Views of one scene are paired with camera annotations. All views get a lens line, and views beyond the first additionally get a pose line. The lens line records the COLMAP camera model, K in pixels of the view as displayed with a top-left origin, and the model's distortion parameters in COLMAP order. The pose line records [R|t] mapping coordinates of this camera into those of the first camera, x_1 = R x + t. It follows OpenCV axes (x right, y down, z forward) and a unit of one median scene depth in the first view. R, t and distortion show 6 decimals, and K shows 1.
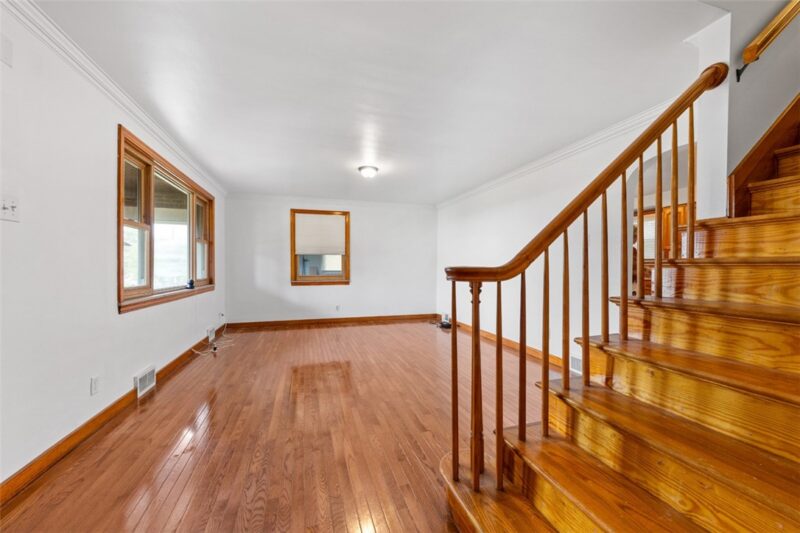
lens RADIAL K [[311.8, 0, 399.5], [0, 311.8, 269.9], [0, 0, 1]] dist [-0.000724, -0.000080]
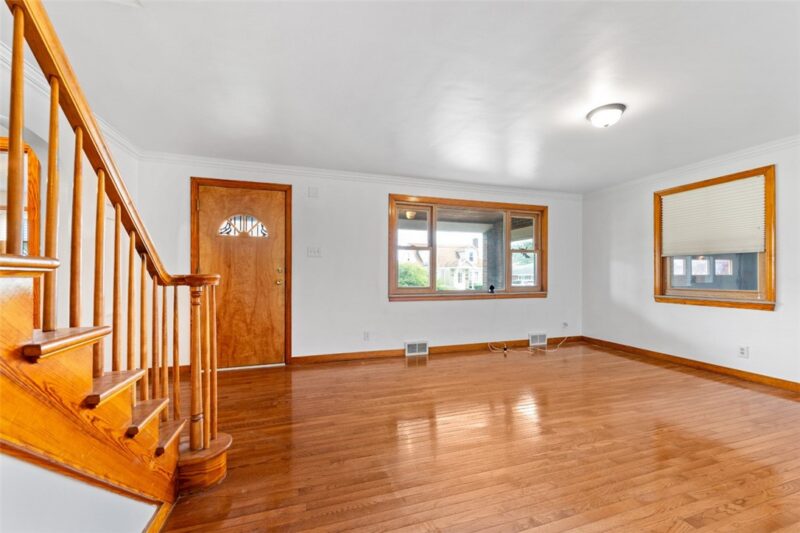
lens RADIAL K [[311.8, 0, 399.5], [0, 311.8, 269.9], [0, 0, 1]] dist [-0.000724, -0.000080]
pose [[0.004211, -0.014224, -0.999890, 0.469004], [-0.009775, 0.999850, -0.014265, -0.006228], [0.999943, 0.009834, 0.004071, 0.572816]]
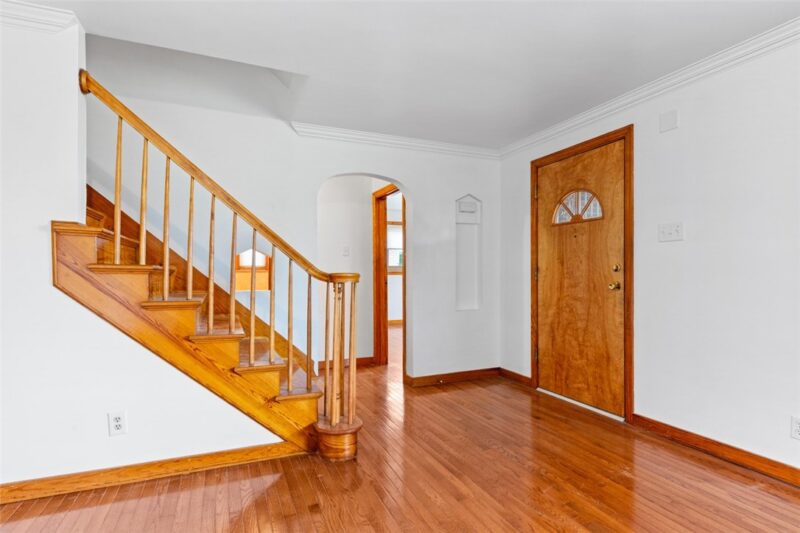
lens RADIAL K [[409.6, 0, 399.3], [0, 409.6, 271.6], [0, 0, 1]] dist [0.002706, 0.000476]
pose [[-0.994924, -0.002152, -0.100604, 0.050635], [-0.002594, 0.999988, 0.004268, -0.008870], [0.100594, 0.004507, -0.994917, 0.917231]]
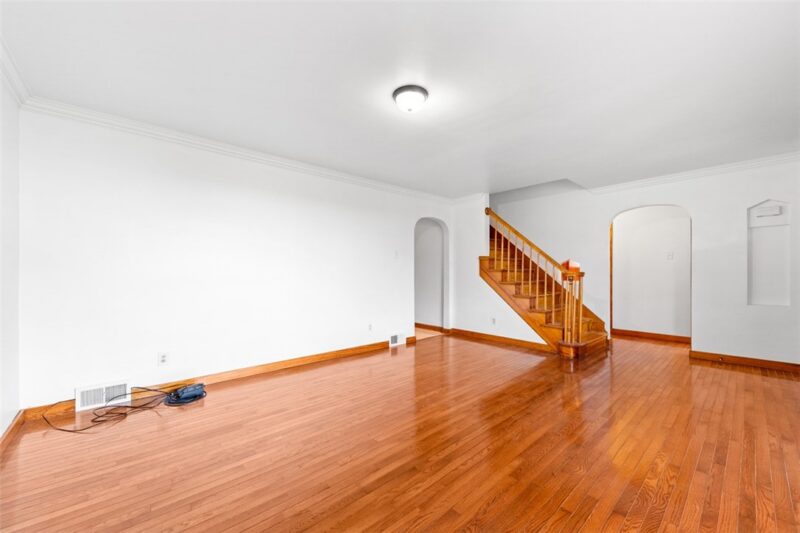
lens RADIAL K [[311.8, 0, 399.5], [0, 311.8, 269.9], [0, 0, 1]] dist [-0.000724, -0.000080]
pose [[-0.410068, 0.004716, 0.912043, -0.567656], [0.007737, 0.999969, -0.001692, -0.012030], [-0.912022, 0.006363, -0.410092, 1.181283]]
